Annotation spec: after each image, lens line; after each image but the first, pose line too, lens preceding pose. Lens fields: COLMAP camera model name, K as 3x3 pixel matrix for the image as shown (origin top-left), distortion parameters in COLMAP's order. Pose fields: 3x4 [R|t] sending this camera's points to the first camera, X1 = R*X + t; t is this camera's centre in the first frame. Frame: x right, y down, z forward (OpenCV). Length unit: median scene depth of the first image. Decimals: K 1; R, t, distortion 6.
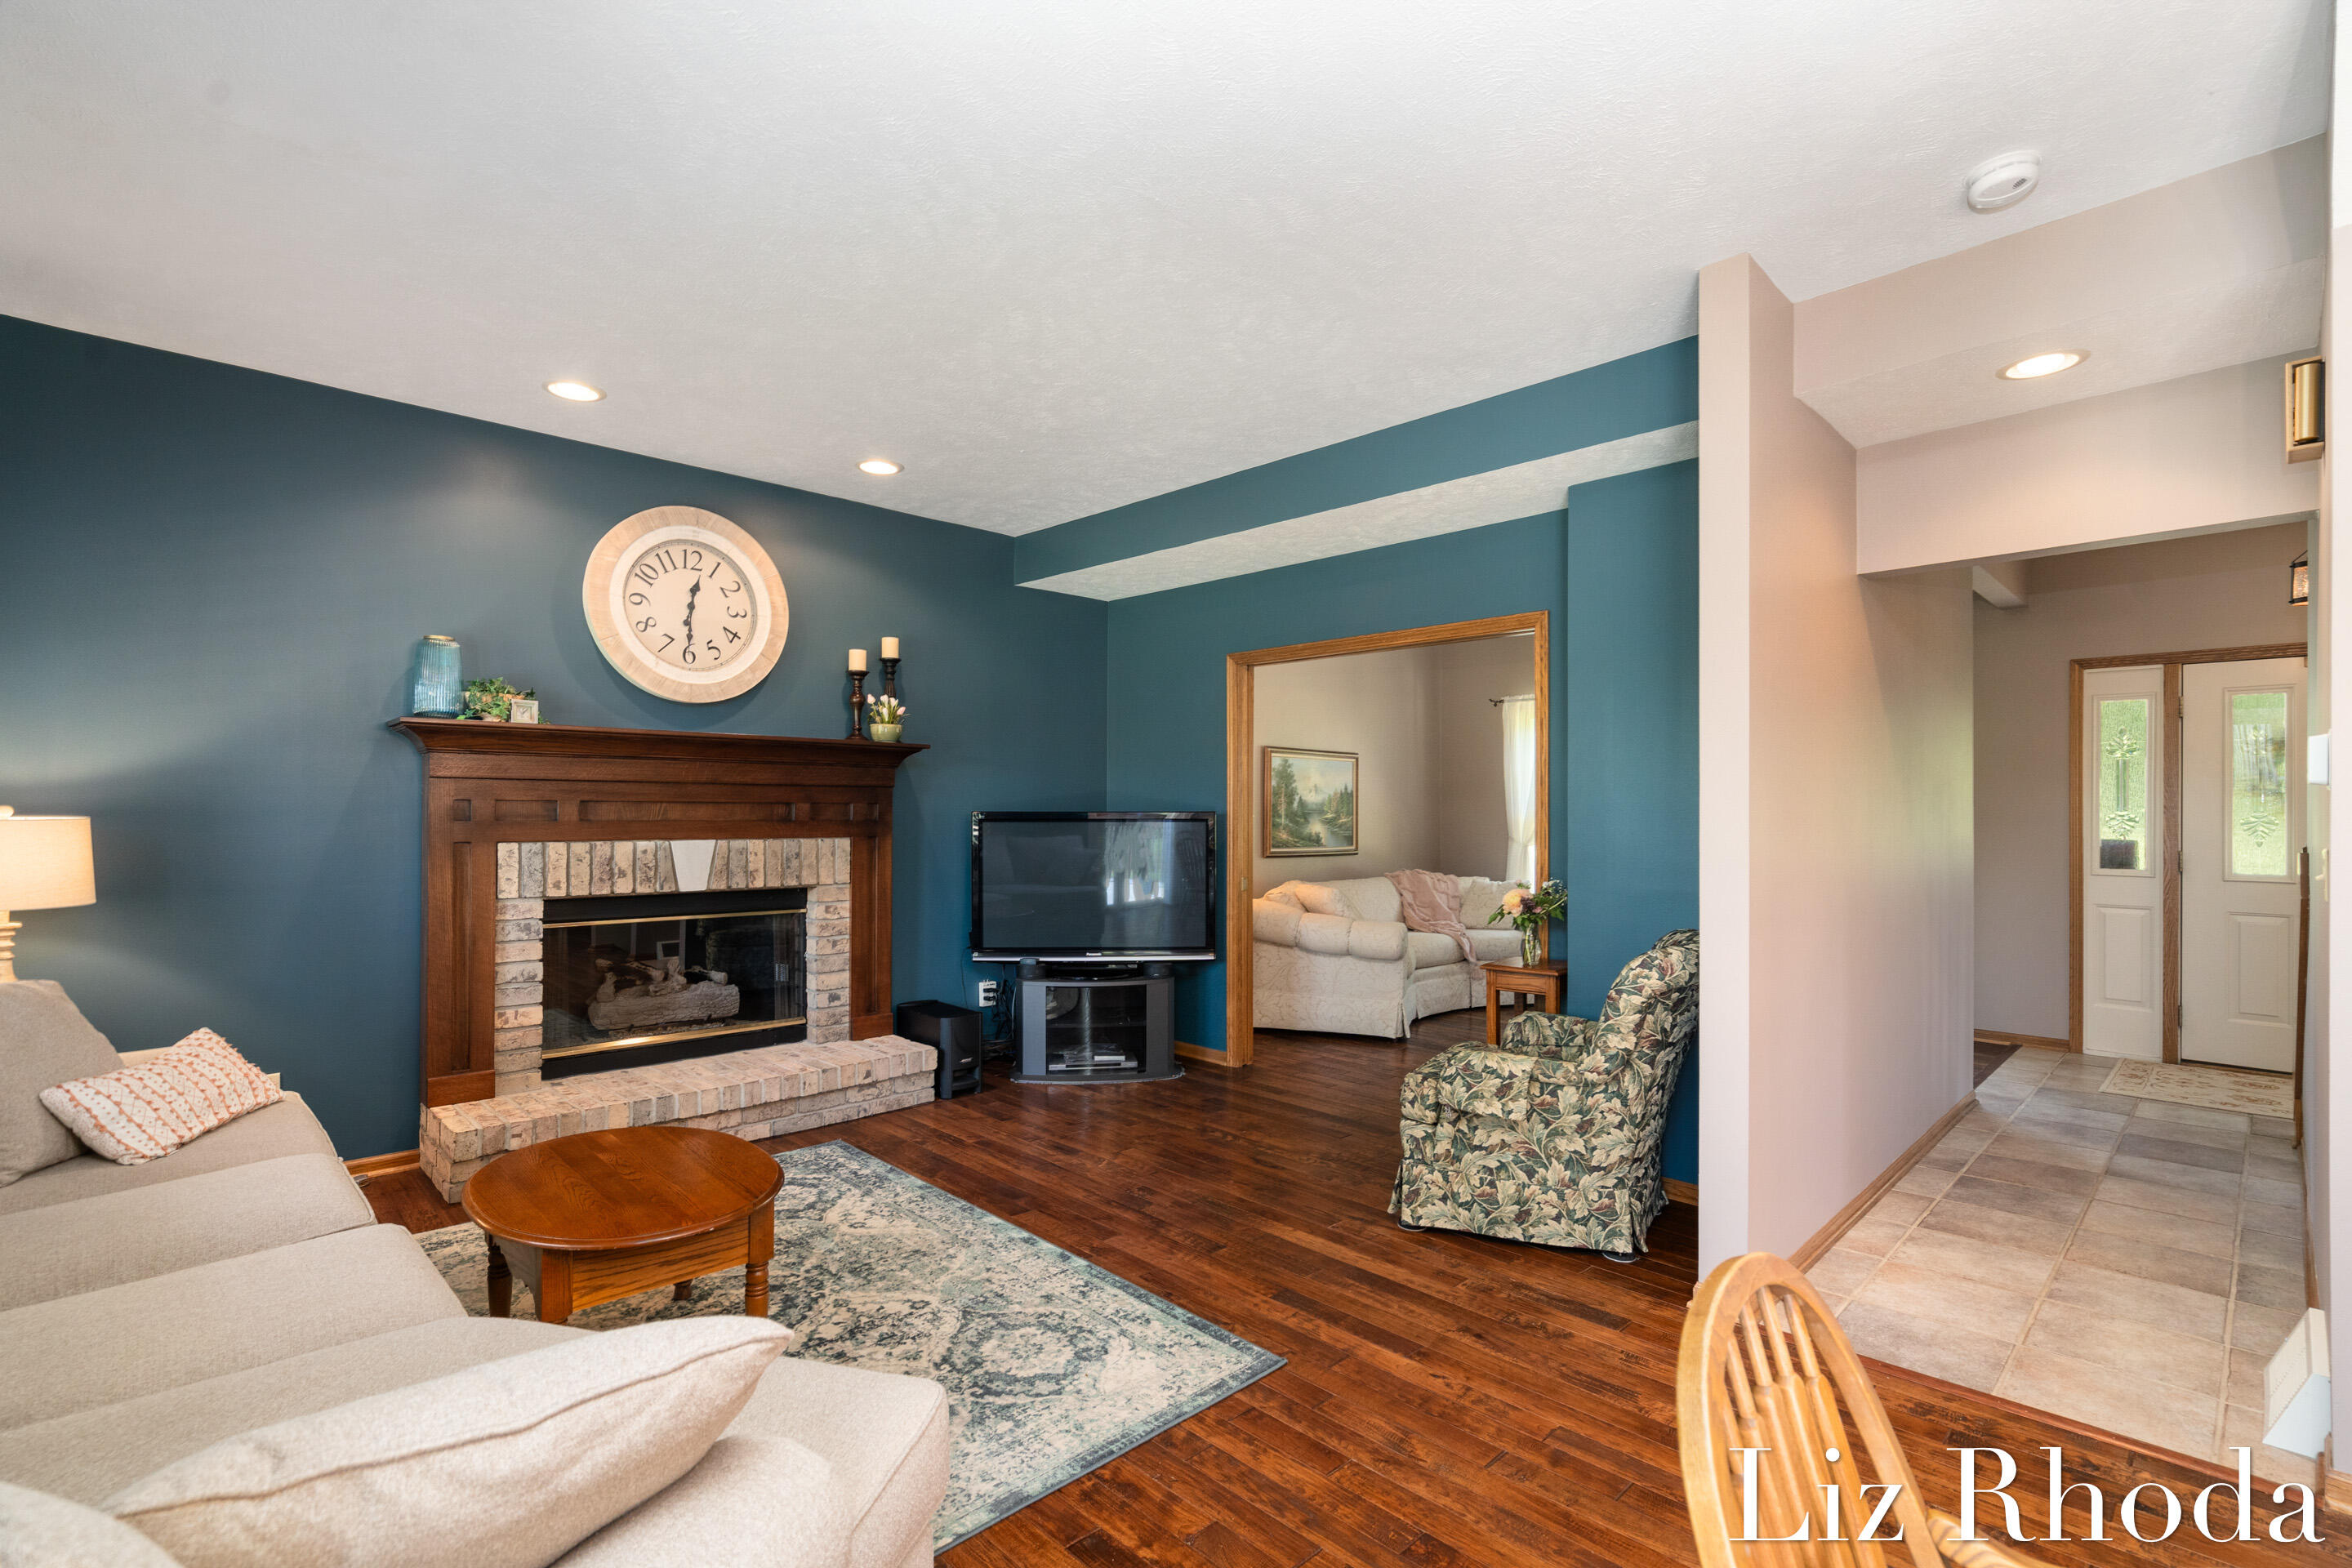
lens RADIAL K [[1085.7, 0, 1179.5], [0, 1085.7, 818.4], [0, 0, 1]] dist [0.000771, 0.000123]
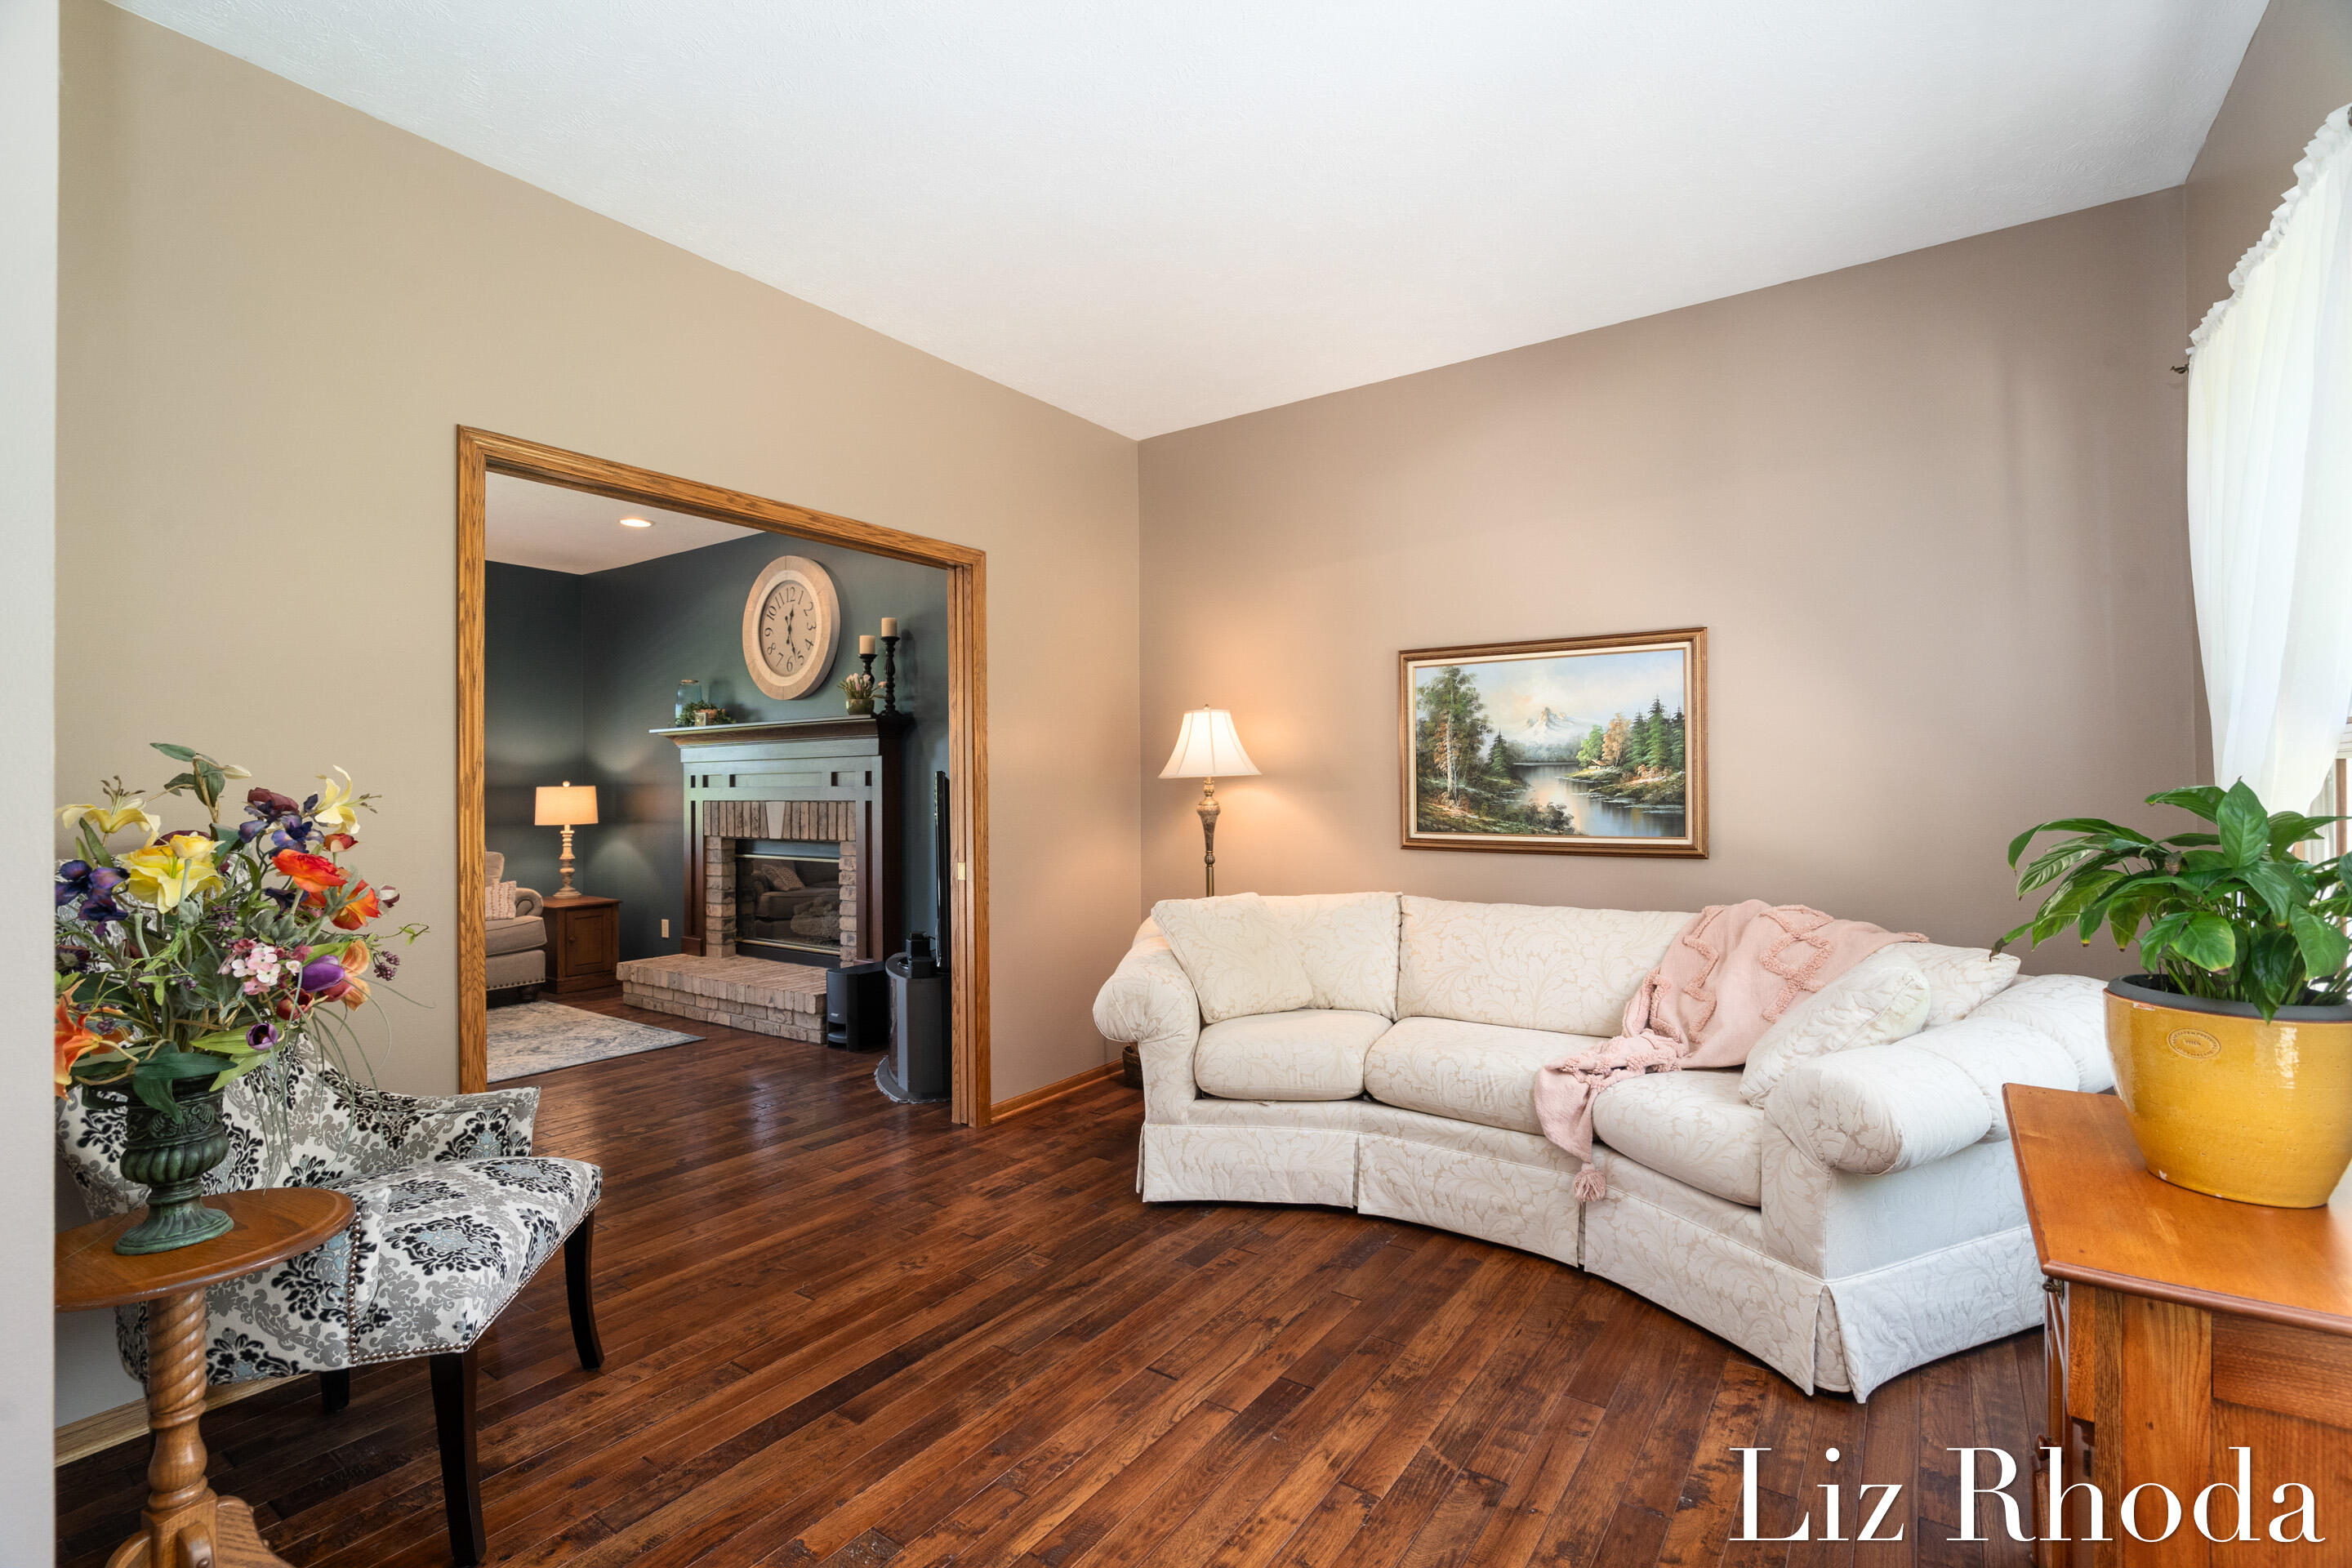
lens RADIAL K [[1073.1, 0, 1168.2], [0, 1073.1, 783.8], [0, 0, 1]] dist [0.005881, 0.000112]
pose [[0.179168, -0.011103, -0.983756, 0.796883], [0.001335, 0.999938, -0.011042, 0.011427], [0.983818, 0.000665, 0.179171, 1.023330]]
